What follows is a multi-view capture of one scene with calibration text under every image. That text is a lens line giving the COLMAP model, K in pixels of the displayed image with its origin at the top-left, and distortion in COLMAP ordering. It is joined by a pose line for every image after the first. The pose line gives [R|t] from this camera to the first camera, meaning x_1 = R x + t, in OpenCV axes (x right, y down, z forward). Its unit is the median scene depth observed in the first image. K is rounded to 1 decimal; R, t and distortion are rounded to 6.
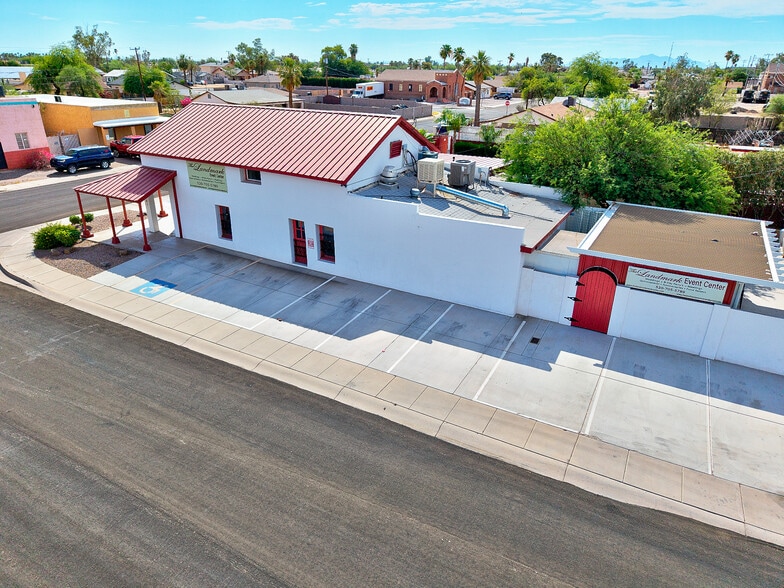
lens RADIAL K [[528.4, 0, 391.2], [0, 528.4, 294.6], [0, 0, 1]] dist [0.025115, -0.019936]
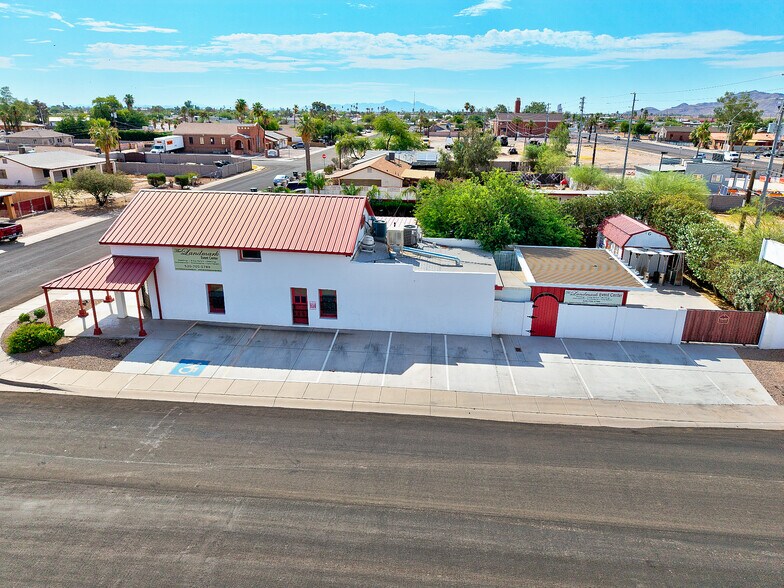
lens RADIAL K [[528.4, 0, 392.8], [0, 528.4, 295.5], [0, 0, 1]] dist [0.025115, -0.019936]
pose [[0.913482, -0.137113, 0.383079, -0.456936], [0.163134, 0.985943, -0.036112, -0.049666], [-0.372743, 0.095481, 0.923009, -0.168498]]
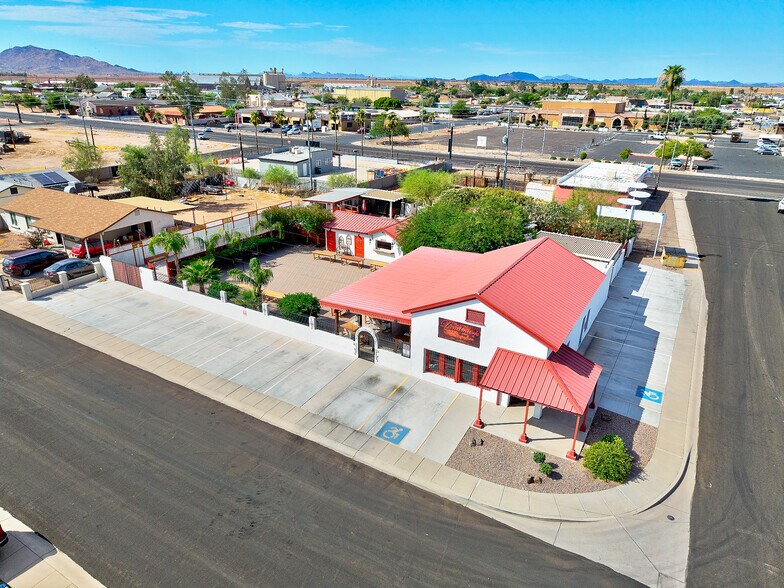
lens RADIAL K [[528.4, 0, 392.8], [0, 528.4, 295.1], [0, 0, 1]] dist [0.025115, -0.019936]
pose [[0.017122, -0.392883, 0.919429, -1.634054], [0.380597, 0.852898, 0.357366, -0.989908], [-0.924582, 0.343813, 0.164133, 1.288107]]
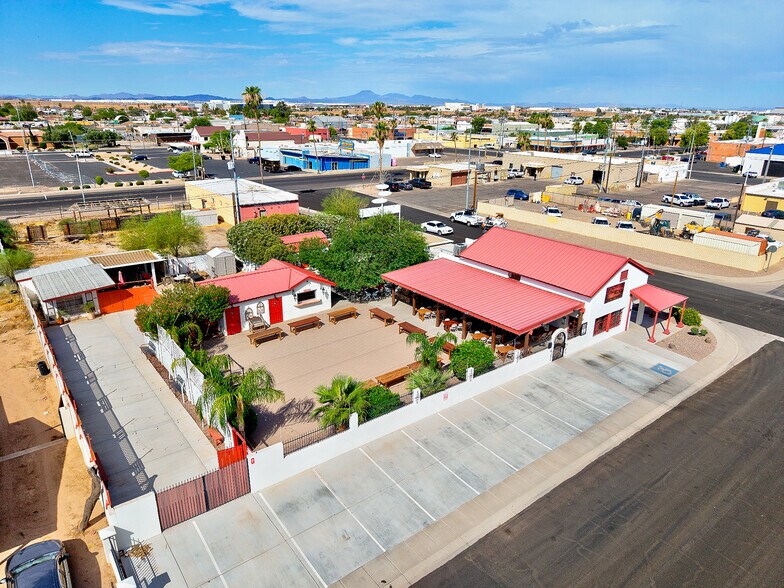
lens RADIAL K [[528.4, 0, 396.4], [0, 528.4, 296.9], [0, 0, 1]] dist [0.025115, -0.019936]
pose [[-0.928067, -0.156528, 0.337922, -0.382917], [0.117544, 0.737883, 0.664614, -1.634516], [-0.353378, 0.656527, -0.666406, 2.835658]]
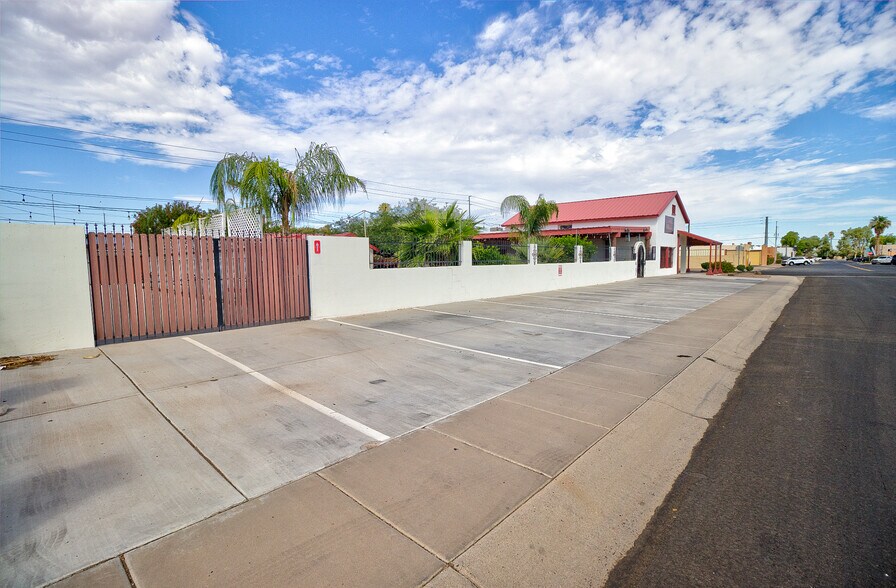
lens RADIAL K [[404.9, 0, 451.8], [0, 404.9, 294.7], [0, 0, 1]] dist [-0.001757, 0.001734]
pose [[-0.976828, -0.029877, 0.211932, -0.039929], [0.074578, 0.880636, 0.467888, -0.865412], [-0.200614, 0.472851, -0.858001, 2.808822]]
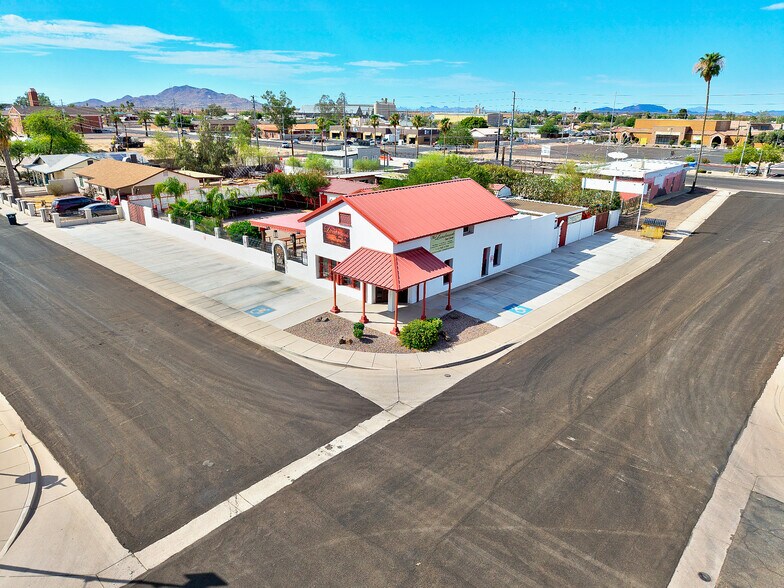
lens RADIAL K [[528.4, 0, 392.5], [0, 528.4, 294.3], [0, 0, 1]] dist [0.025115, -0.019936]
pose [[0.224135, -0.330990, 0.916629, -1.831453], [0.378799, 0.896190, 0.230986, -0.513386], [-0.897928, 0.295446, 0.326246, 0.808661]]
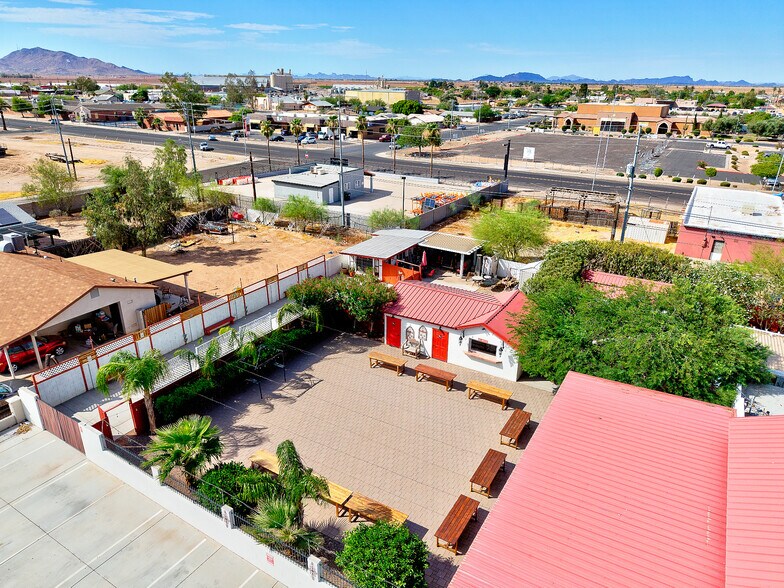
lens RADIAL K [[528.4, 0, 391.9], [0, 528.4, 290.2], [0, 0, 1]] dist [0.025115, -0.019936]
pose [[0.027538, -0.384278, 0.922807, -0.701007], [0.382421, 0.856981, 0.345454, -1.099375], [-0.923578, 0.343387, 0.170555, 1.560634]]
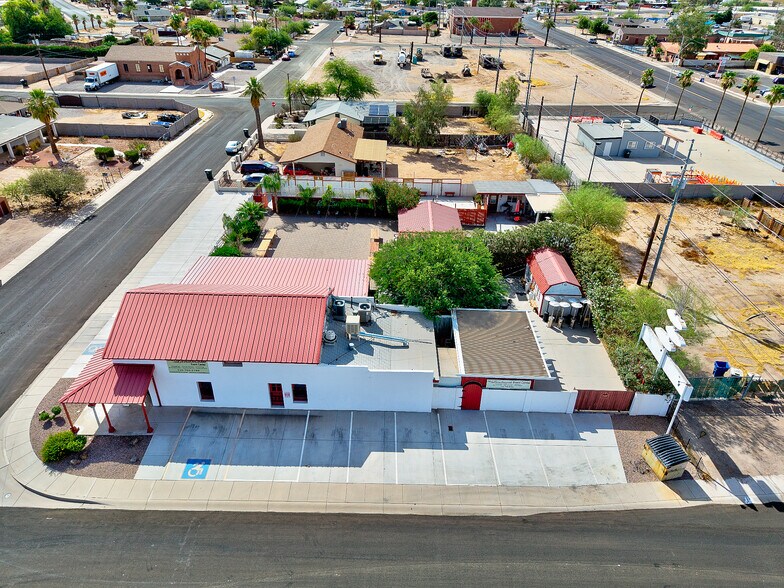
lens RADIAL K [[528.4, 0, 393.2], [0, 528.4, 296.6], [0, 0, 1]] dist [0.025115, -0.019936]
pose [[0.876057, -0.252959, 0.410532, -0.445623], [0.186485, 0.962845, 0.195328, -0.614574], [-0.444689, -0.094561, 0.890680, -0.424057]]
